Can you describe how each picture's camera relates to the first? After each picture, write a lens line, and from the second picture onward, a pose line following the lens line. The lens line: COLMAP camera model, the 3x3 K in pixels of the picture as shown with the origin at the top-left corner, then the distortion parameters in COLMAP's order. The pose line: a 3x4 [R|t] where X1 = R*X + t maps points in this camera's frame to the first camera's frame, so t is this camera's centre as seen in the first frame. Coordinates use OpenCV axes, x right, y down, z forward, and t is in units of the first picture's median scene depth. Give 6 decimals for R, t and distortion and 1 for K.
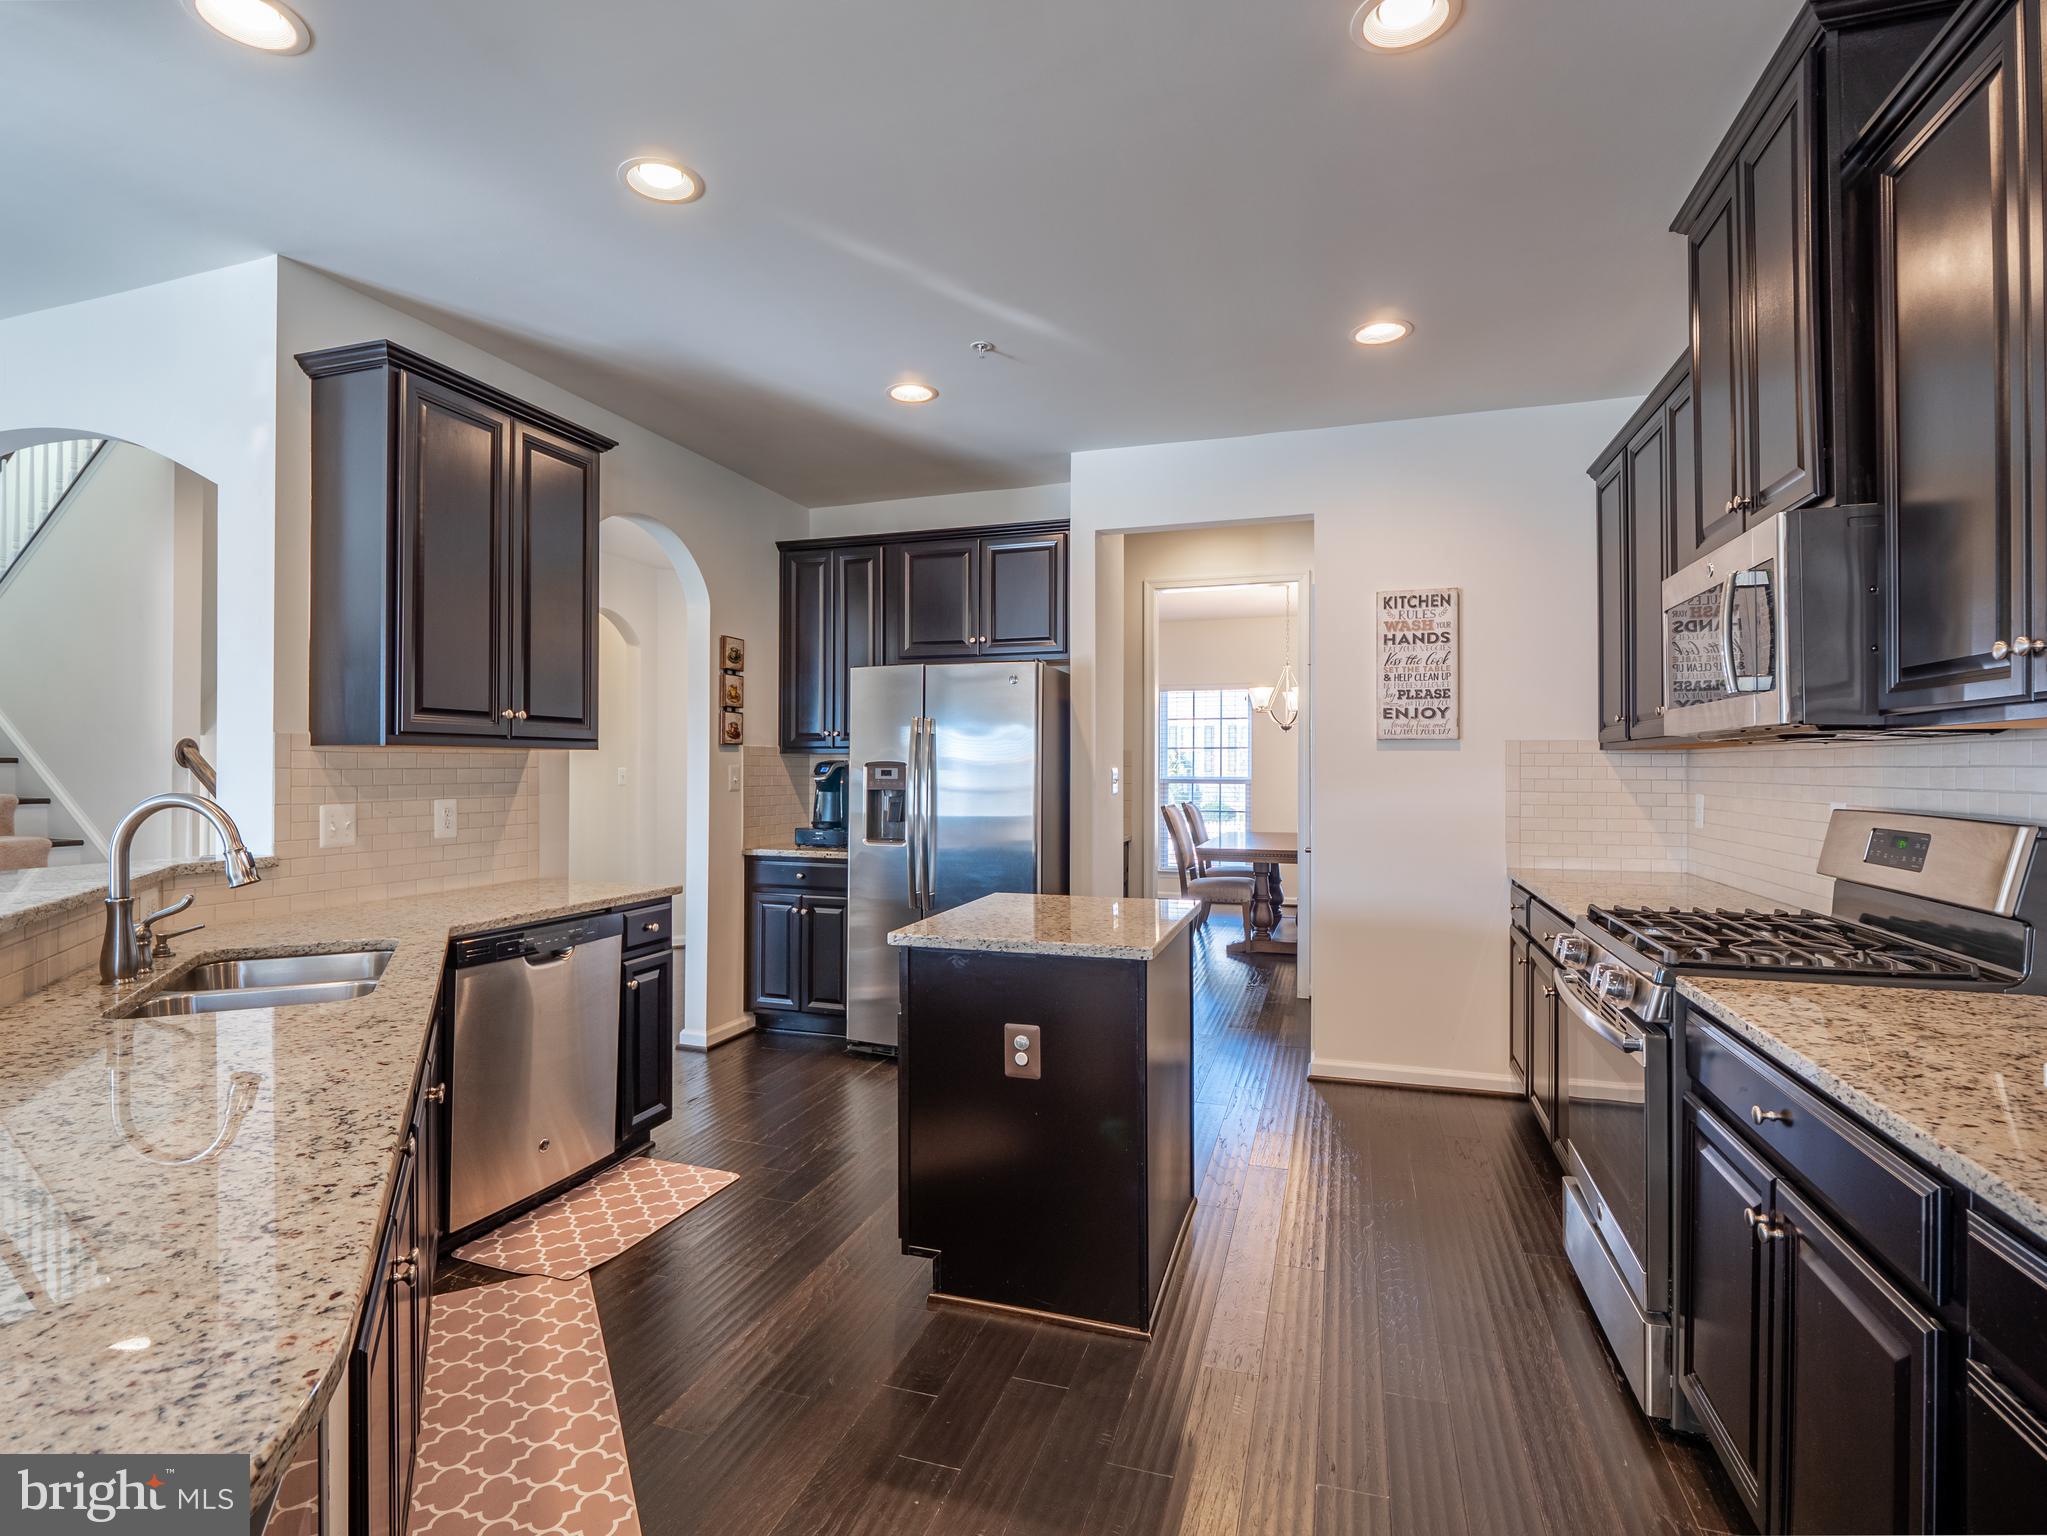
lens RADIAL K [[1014.0, 0, 1013.3], [0, 1014.0, 764.9], [0, 0, 1]] dist [-0.001104, -0.011704]
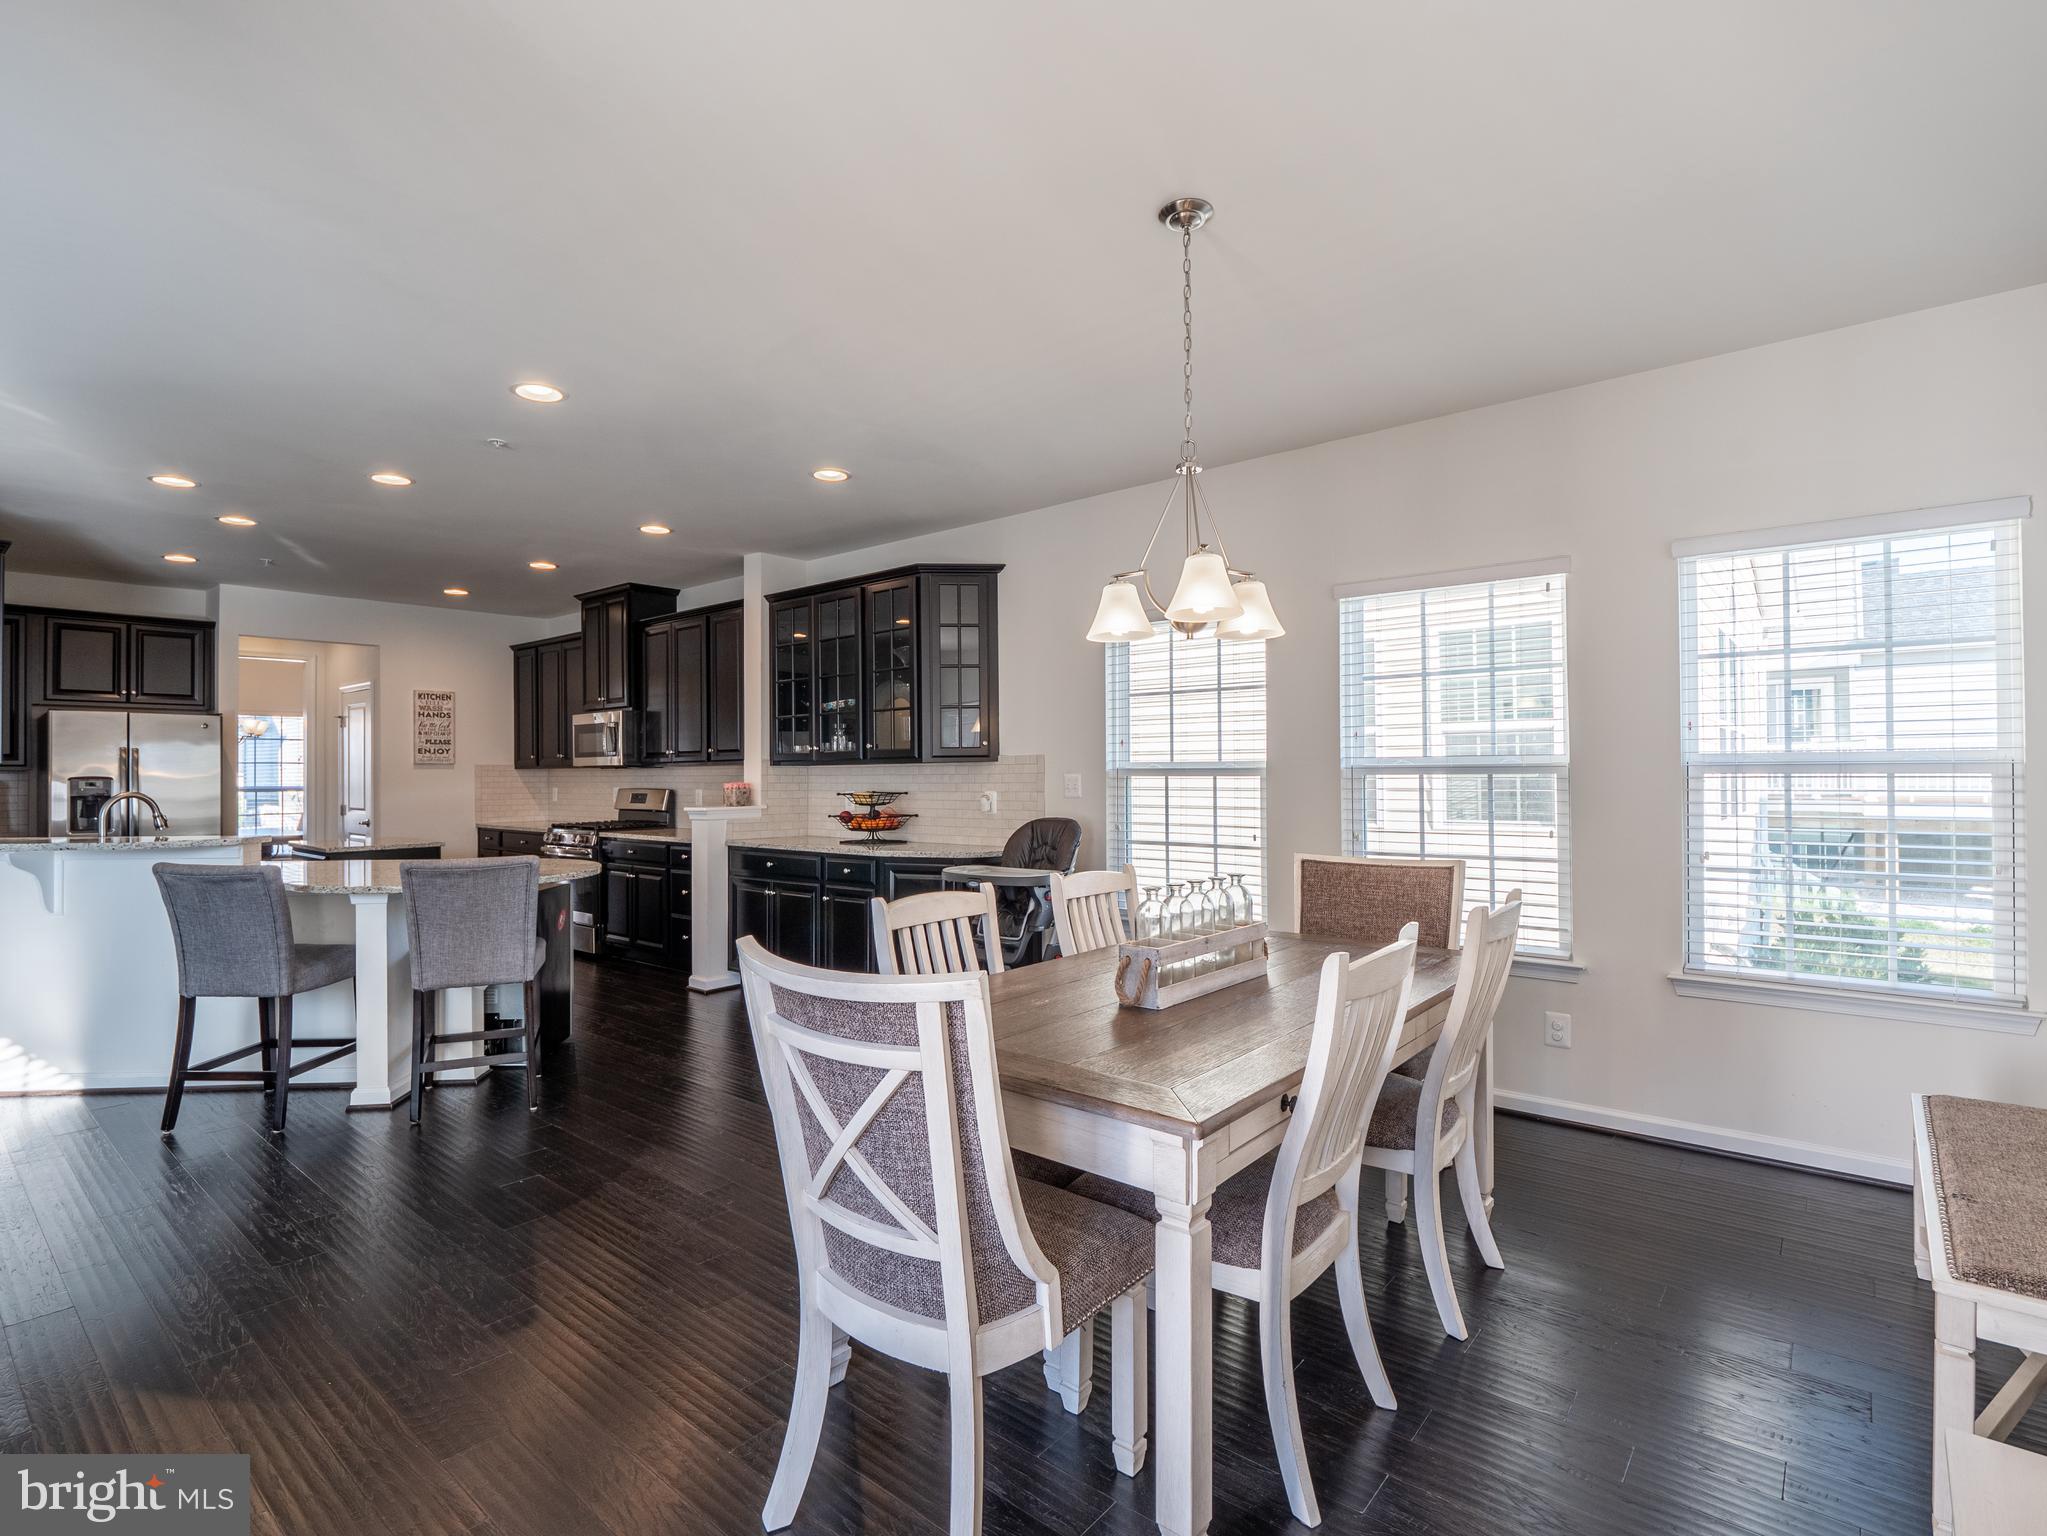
lens RADIAL K [[1014.0, 0, 1013.3], [0, 1014.0, 764.9], [0, 0, 1]] dist [-0.001104, -0.011704]
pose [[0.386170, 0.003239, 0.922422, -1.062711], [0.004487, 0.999975, -0.005390, -0.006613], [-0.922417, 0.006220, 0.386146, -0.892933]]
